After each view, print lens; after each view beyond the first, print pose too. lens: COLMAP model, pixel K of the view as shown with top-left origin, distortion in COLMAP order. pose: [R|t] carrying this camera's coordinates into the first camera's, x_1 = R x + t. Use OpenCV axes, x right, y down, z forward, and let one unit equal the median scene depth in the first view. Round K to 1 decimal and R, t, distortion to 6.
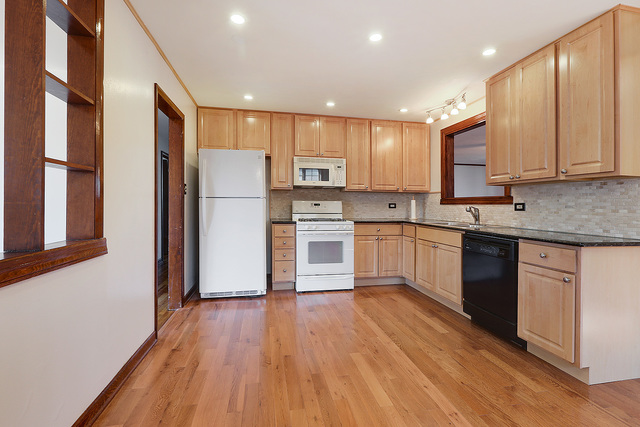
lens RADIAL K [[287.1, 0, 317.6], [0, 287.1, 212.3], [0, 0, 1]] dist [-0.003834, -0.000486]
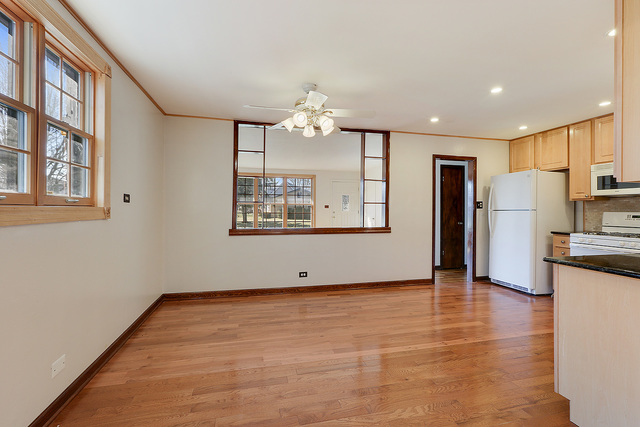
lens RADIAL K [[287.1, 0, 318.5], [0, 287.1, 211.4], [0, 0, 1]] dist [-0.003834, -0.000486]
pose [[0.055751, -0.000155, -0.998445, 0.910825], [-0.033801, 0.999427, -0.002043, -0.011858], [0.997872, 0.033862, 0.055714, 0.069946]]
